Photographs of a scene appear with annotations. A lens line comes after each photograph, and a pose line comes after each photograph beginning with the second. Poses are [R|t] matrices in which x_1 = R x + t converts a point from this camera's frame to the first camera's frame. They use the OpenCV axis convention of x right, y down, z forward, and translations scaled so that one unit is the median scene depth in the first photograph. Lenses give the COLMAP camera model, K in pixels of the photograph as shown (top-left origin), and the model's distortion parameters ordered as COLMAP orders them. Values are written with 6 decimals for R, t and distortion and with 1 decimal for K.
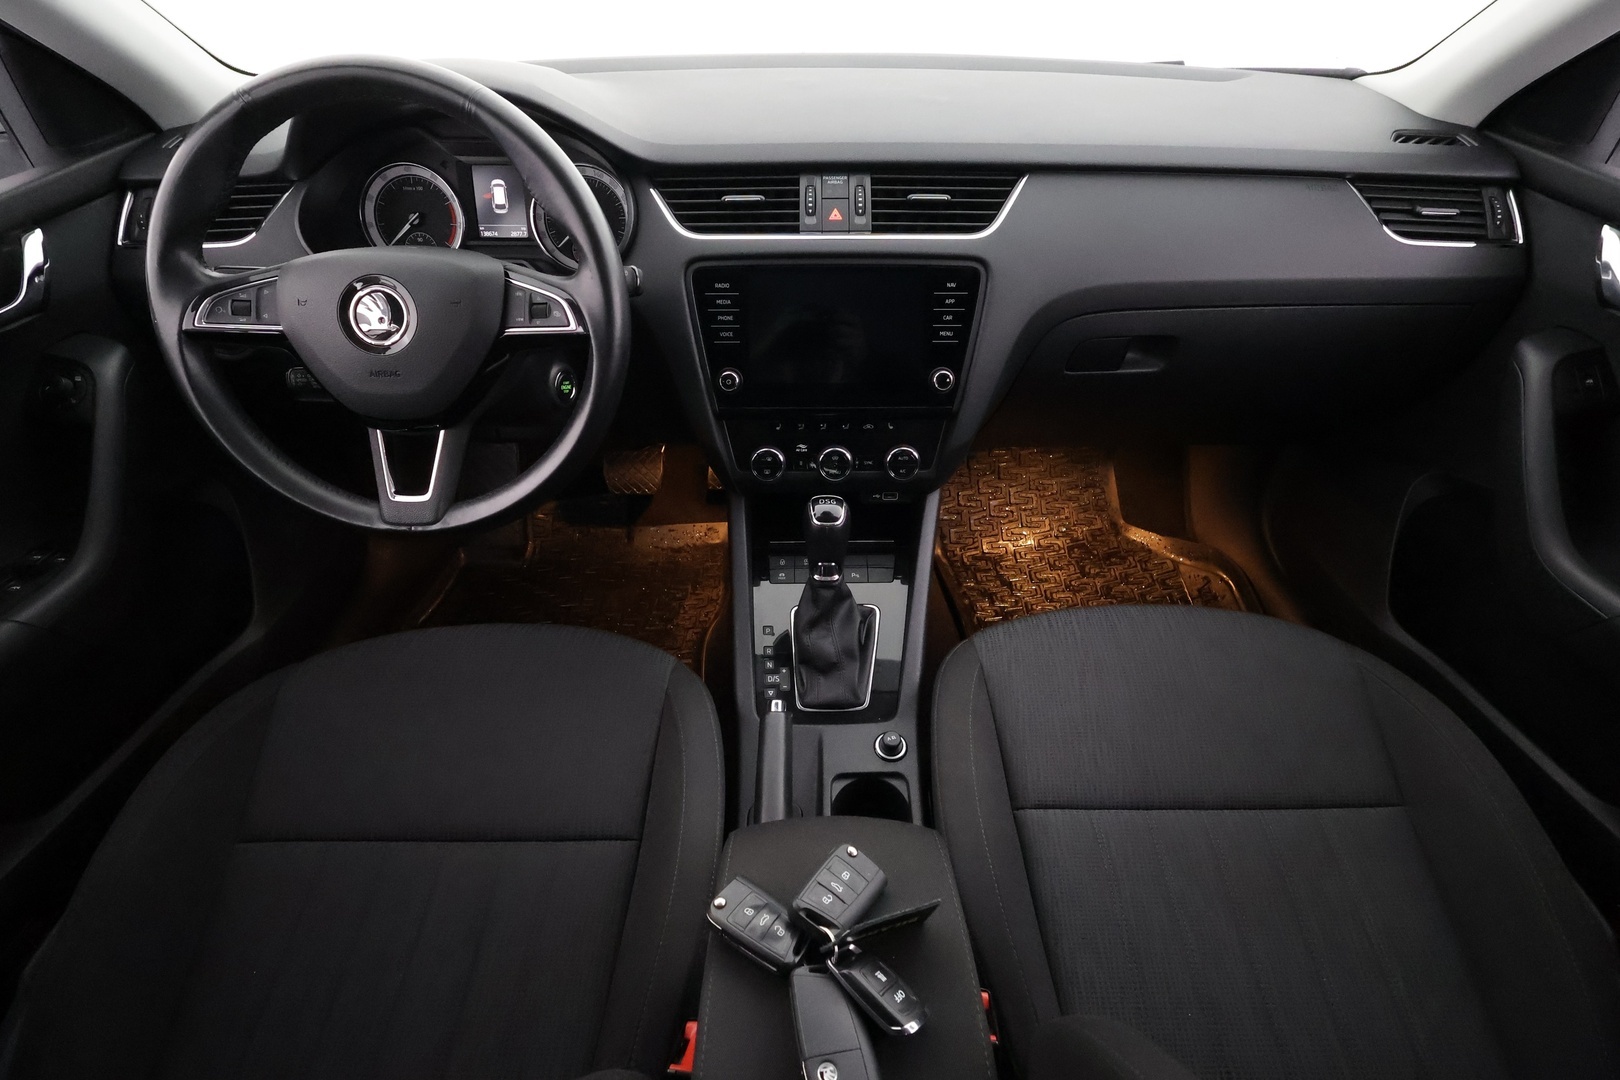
lens RADIAL K [[764.2, 0, 810.0], [0, 764.2, 540.0], [0, 0, 1]] dist [-0.001699, 0.004115]
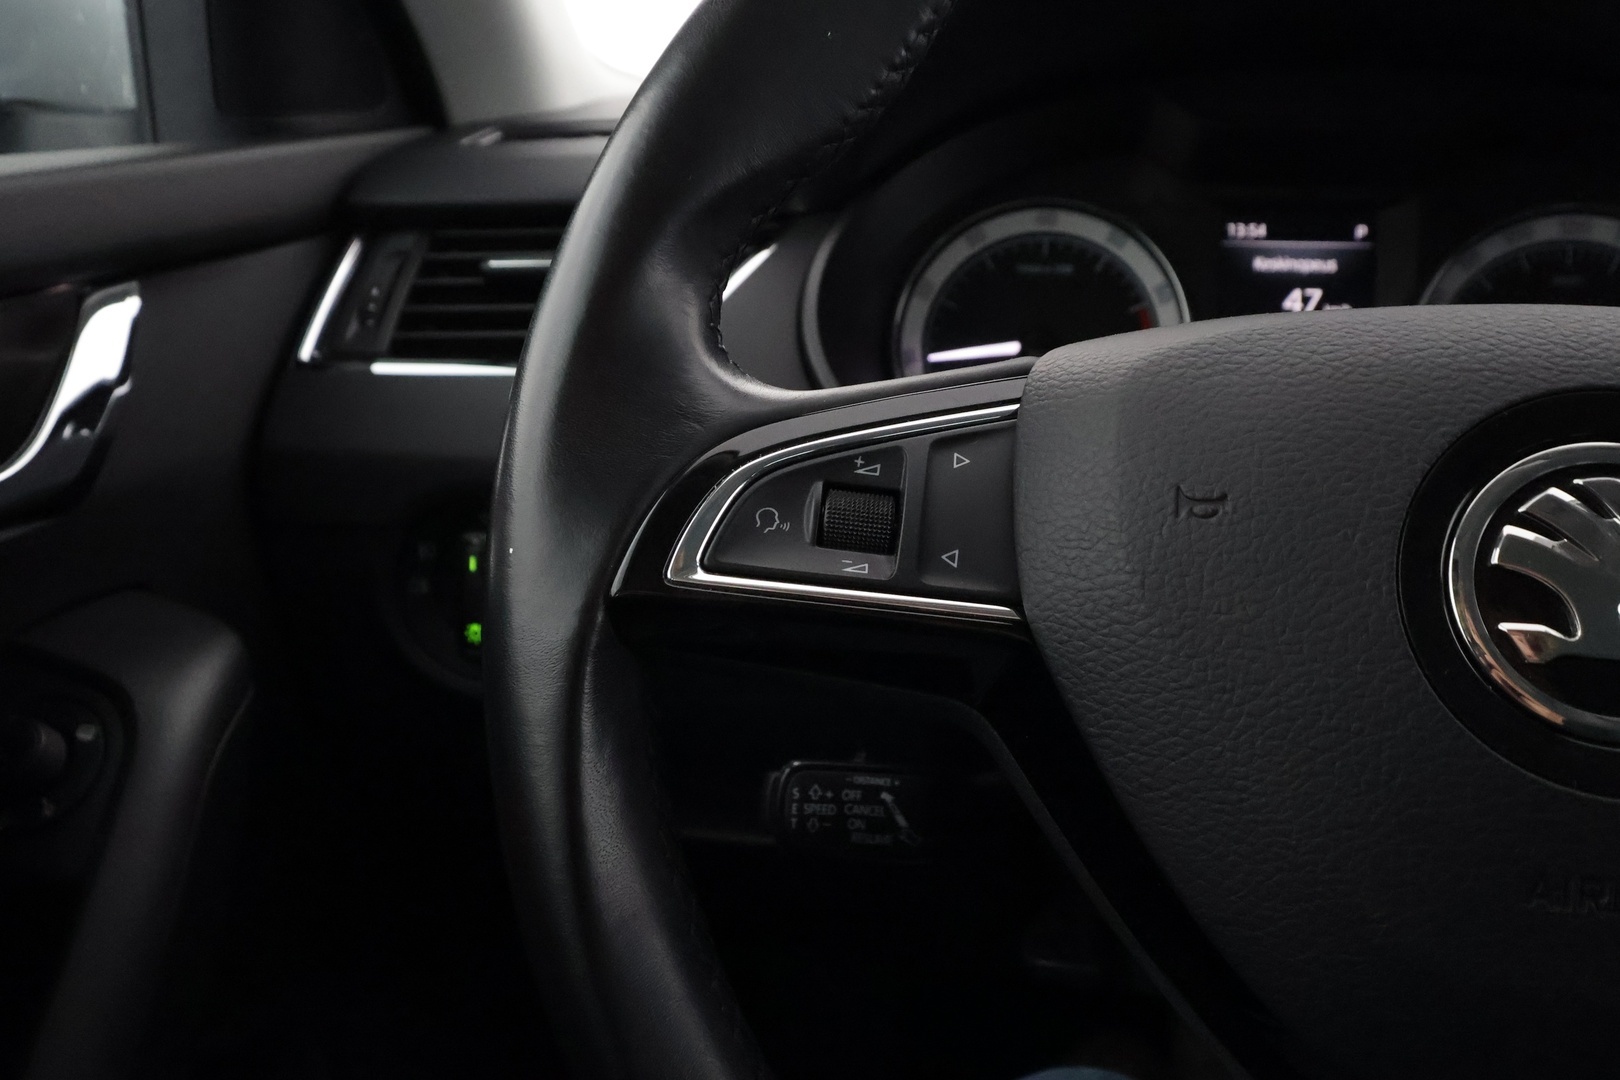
lens RADIAL K [[1281.3, 0, 810.0], [0, 1281.3, 540.0], [0, 0, 1]] dist [-0.000065, 0.009793]
pose [[0.978840, 0.056465, -0.196683, -0.549174], [-0.123747, 0.928841, -0.349200, -0.131845], [0.162970, 0.366149, 0.916174, 0.526540]]
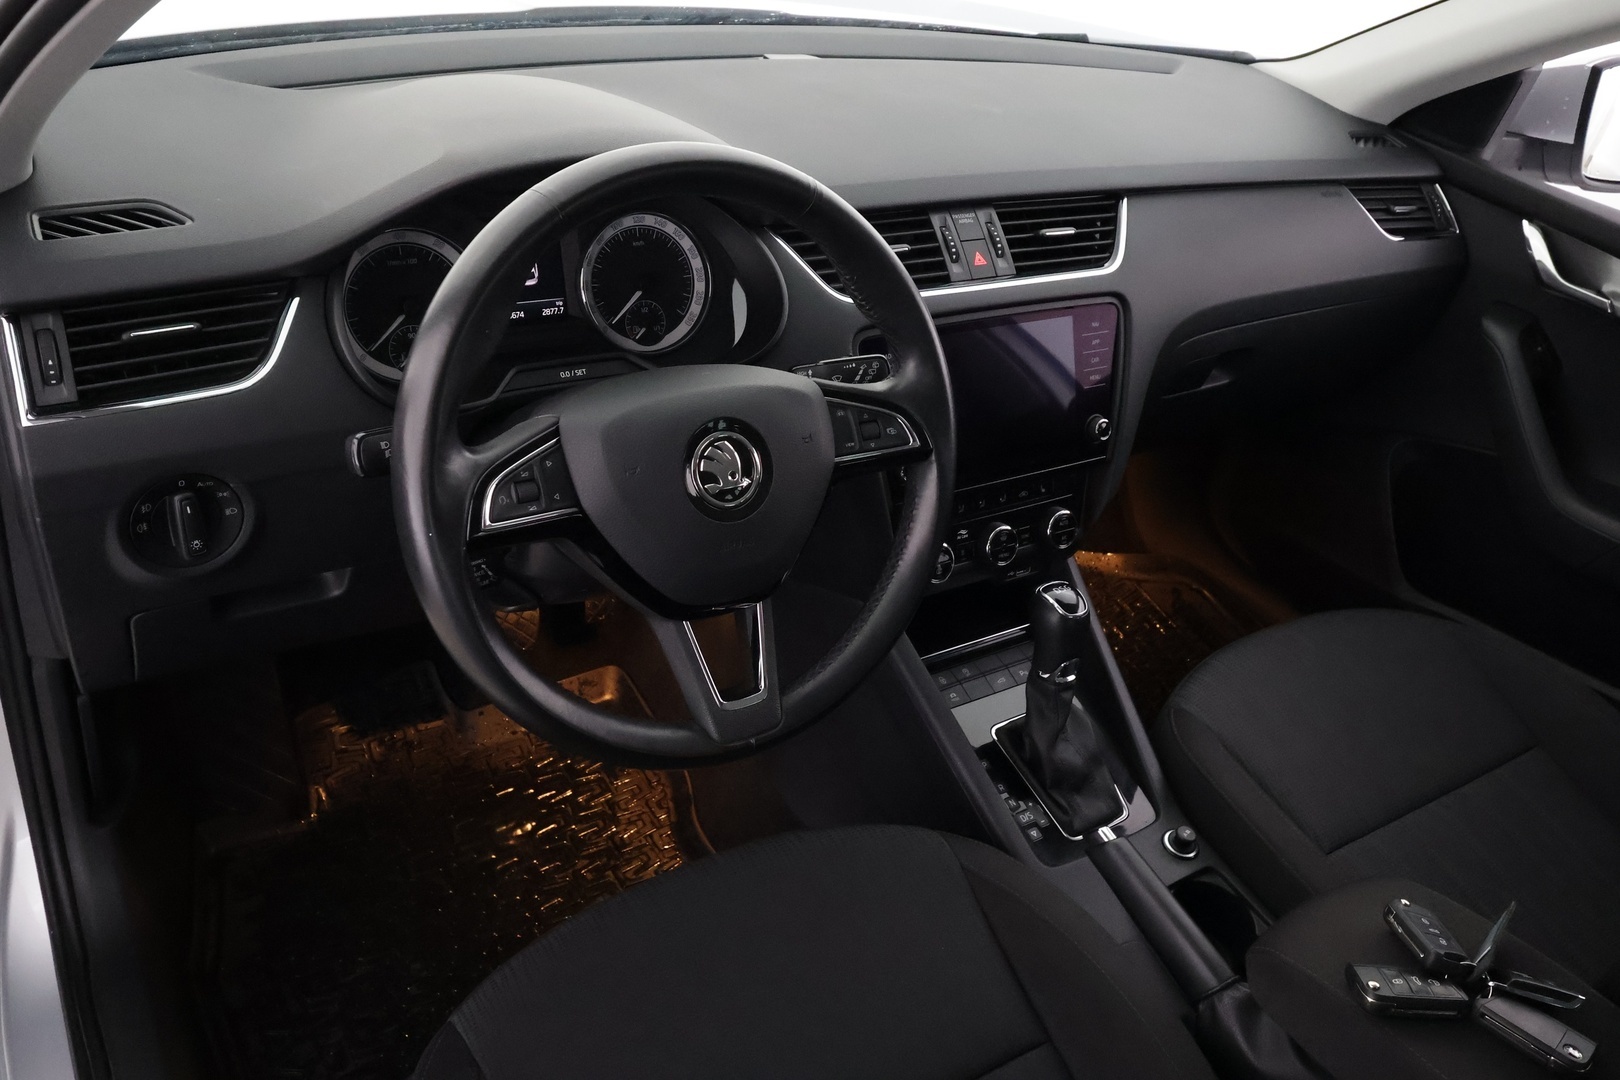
lens RADIAL K [[1281.3, 0, 810.0], [0, 1281.3, 540.0], [0, 0, 1]] dist [-0.000065, 0.009793]
pose [[0.840869, -0.194862, 0.504944, -0.904210], [0.225660, 0.974206, 0.000169, -0.163383], [-0.491952, 0.113804, 0.863152, -0.101883]]
